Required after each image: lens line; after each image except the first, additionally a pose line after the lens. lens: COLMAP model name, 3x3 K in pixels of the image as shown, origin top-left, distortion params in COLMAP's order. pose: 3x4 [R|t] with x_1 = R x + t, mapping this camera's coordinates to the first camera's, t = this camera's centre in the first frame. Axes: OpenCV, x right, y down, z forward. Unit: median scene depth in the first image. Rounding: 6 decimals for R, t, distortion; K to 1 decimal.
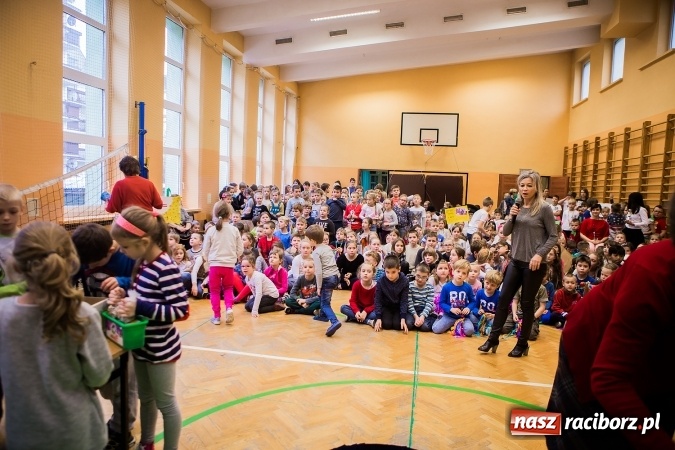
lens RADIAL K [[468.3, 0, 338.9], [0, 468.3, 219.6], [0, 0, 1]] dist [-0.090459, 0.067196]
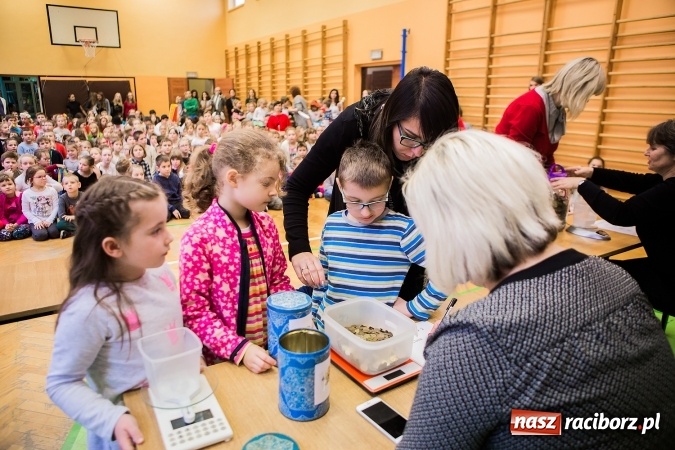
lens RADIAL K [[468.3, 0, 337.5], [0, 468.3, 219.5], [0, 0, 1]] dist [-0.090459, 0.067196]
pose [[0.730004, -0.206448, 0.651516, -0.105488], [0.071762, 0.971170, 0.227331, -0.000047], [-0.679664, -0.119198, 0.723773, -0.002388]]
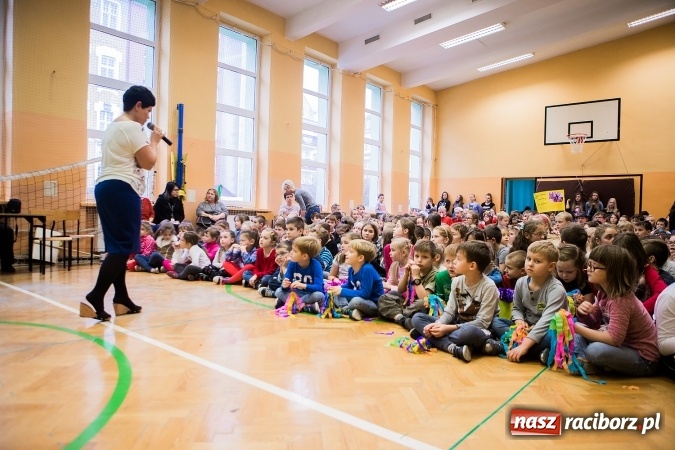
lens RADIAL K [[468.3, 0, 338.3], [0, 468.3, 223.0], [0, 0, 1]] dist [-0.090459, 0.067196]
pose [[0.878296, -0.010392, -0.478004, 0.221707], [-0.024744, 0.997436, -0.067150, 0.048178], [0.477476, 0.070805, 0.875787, 0.124131]]
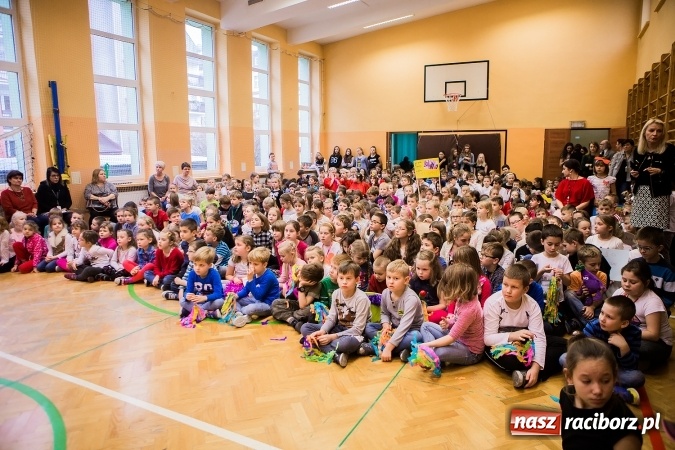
lens RADIAL K [[468.3, 0, 335.4], [0, 468.3, 223.5], [0, 0, 1]] dist [-0.090459, 0.067196]
pose [[0.960004, -0.006508, -0.279911, 0.239276], [0.027875, 0.996985, 0.072421, 0.001778], [0.278595, -0.077327, 0.957290, 0.094543]]
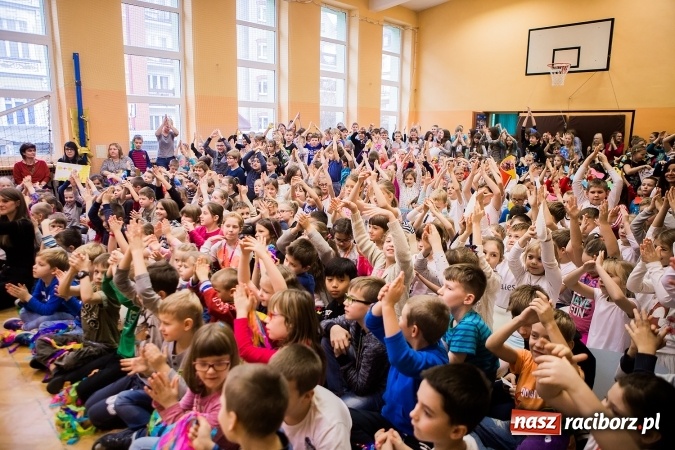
lens RADIAL K [[468.3, 0, 337.0], [0, 468.3, 223.6], [0, 0, 1]] dist [-0.090459, 0.067196]
pose [[0.836693, 0.075505, -0.542442, 0.324500], [-0.018449, 0.993775, 0.109871, -0.002649], [0.547361, -0.081921, 0.832878, 0.239766]]
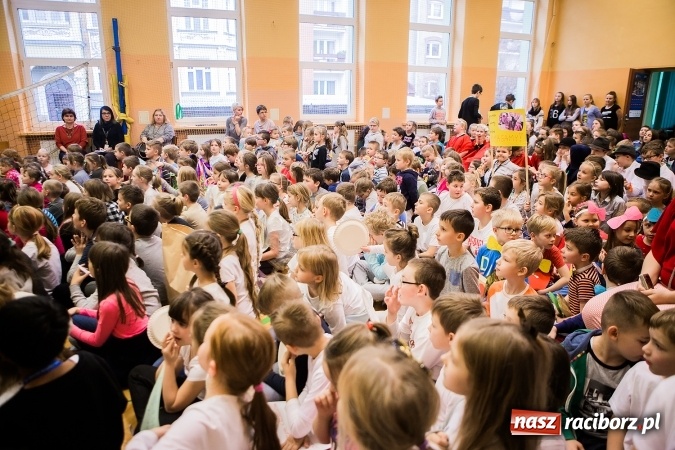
lens RADIAL K [[468.3, 0, 340.1], [0, 468.3, 227.0], [0, 0, 1]] dist [-0.090459, 0.067196]
pose [[0.555192, 0.184767, -0.810940, 0.392104], [-0.043603, 0.980138, 0.193465, -0.011018], [0.830579, -0.072051, 0.552221, 0.438569]]
